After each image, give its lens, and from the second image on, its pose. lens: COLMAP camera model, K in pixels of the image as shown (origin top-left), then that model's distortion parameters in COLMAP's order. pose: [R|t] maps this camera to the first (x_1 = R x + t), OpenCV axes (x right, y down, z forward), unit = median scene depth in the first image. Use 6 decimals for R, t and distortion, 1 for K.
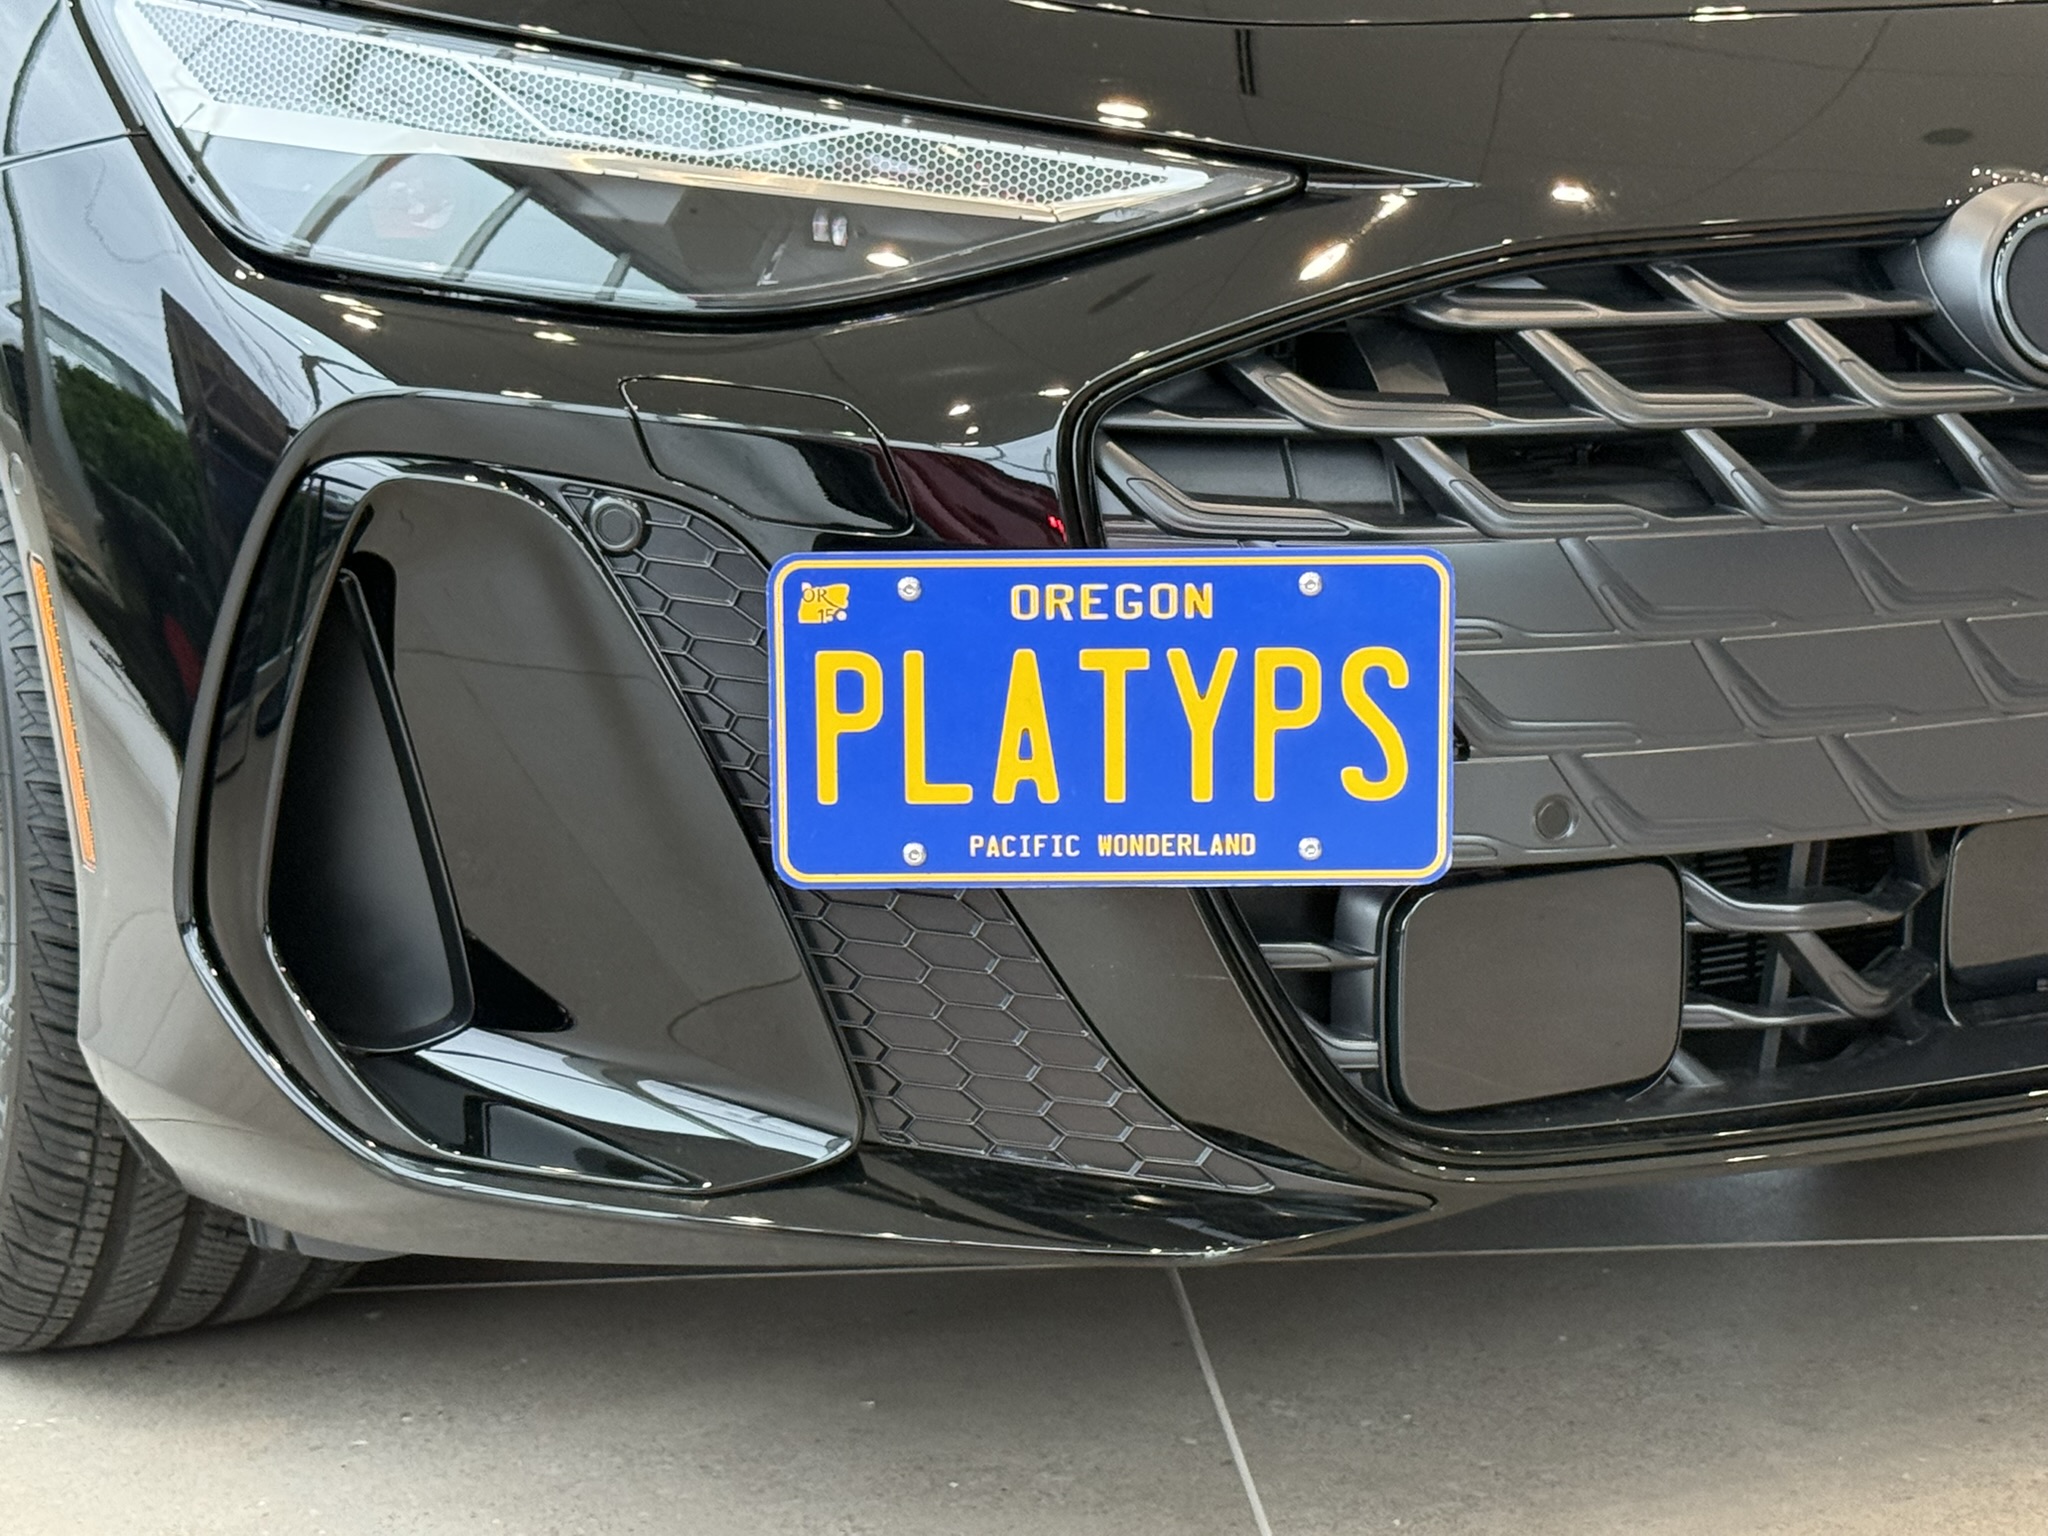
lens RADIAL K [[4381.8, 0, 1024.0], [0, 4381.8, 768.0], [0, 0, 1]] dist [0.148107, 0.047714]
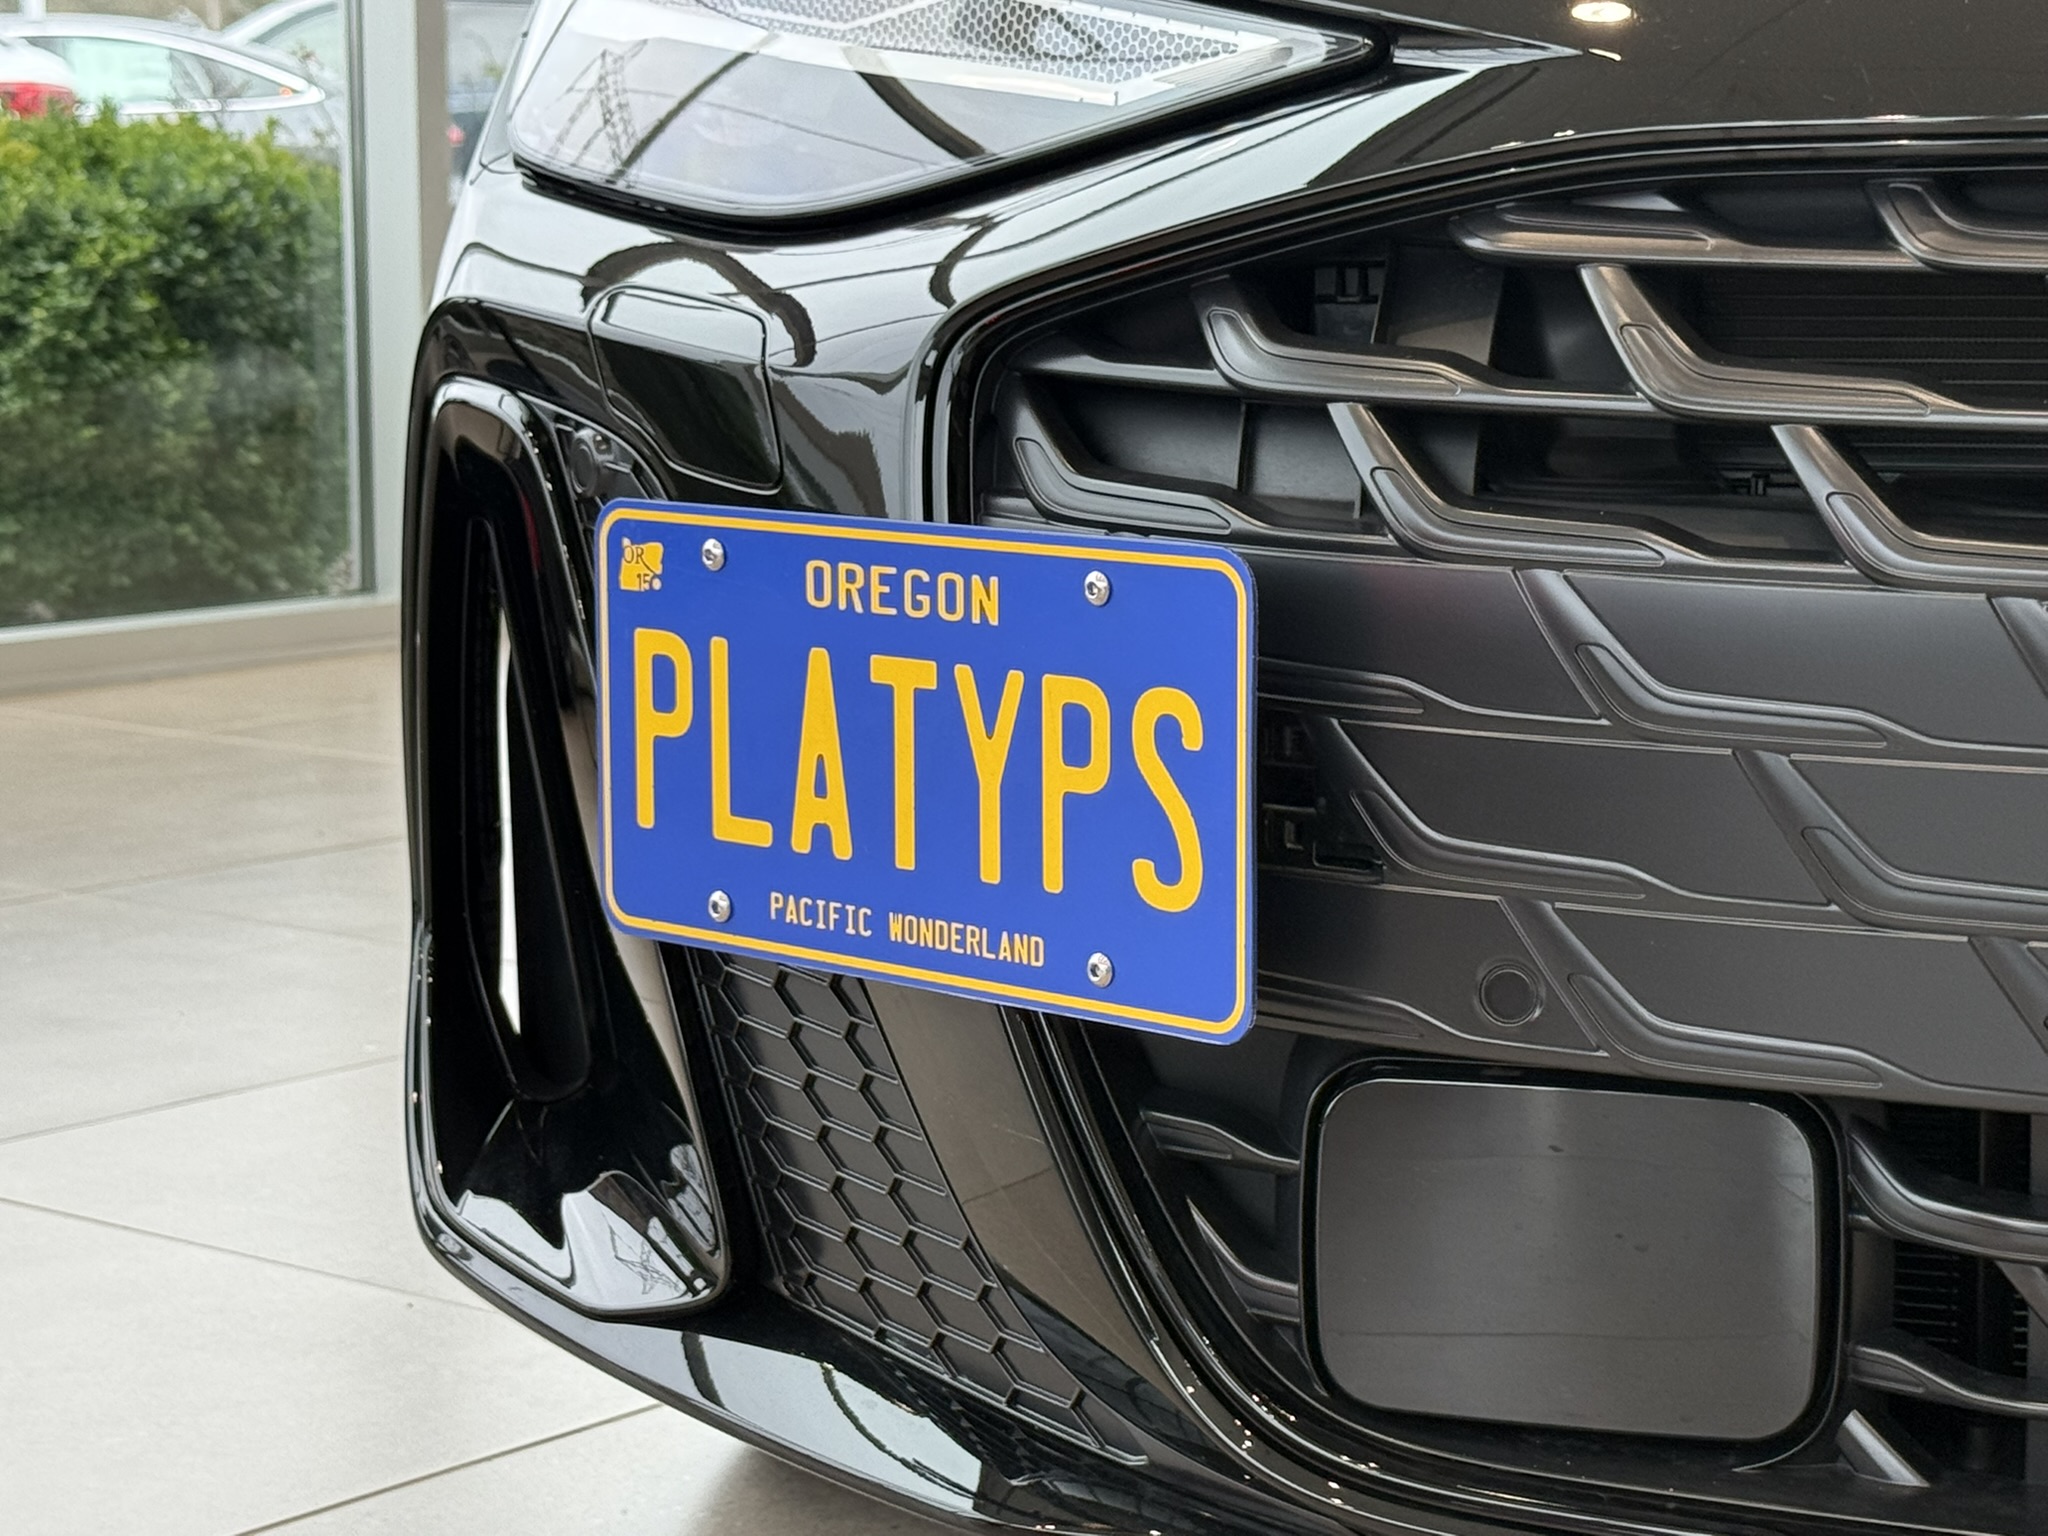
lens RADIAL K [[4381.8, 0, 1024.0], [0, 4381.8, 768.0], [0, 0, 1]] dist [0.148107, 0.047714]
pose [[0.718357, 0.103142, -0.687986, 0.519283], [-0.151614, 0.988388, -0.010129, -0.004370], [0.678952, 0.111584, 0.725653, 0.465015]]
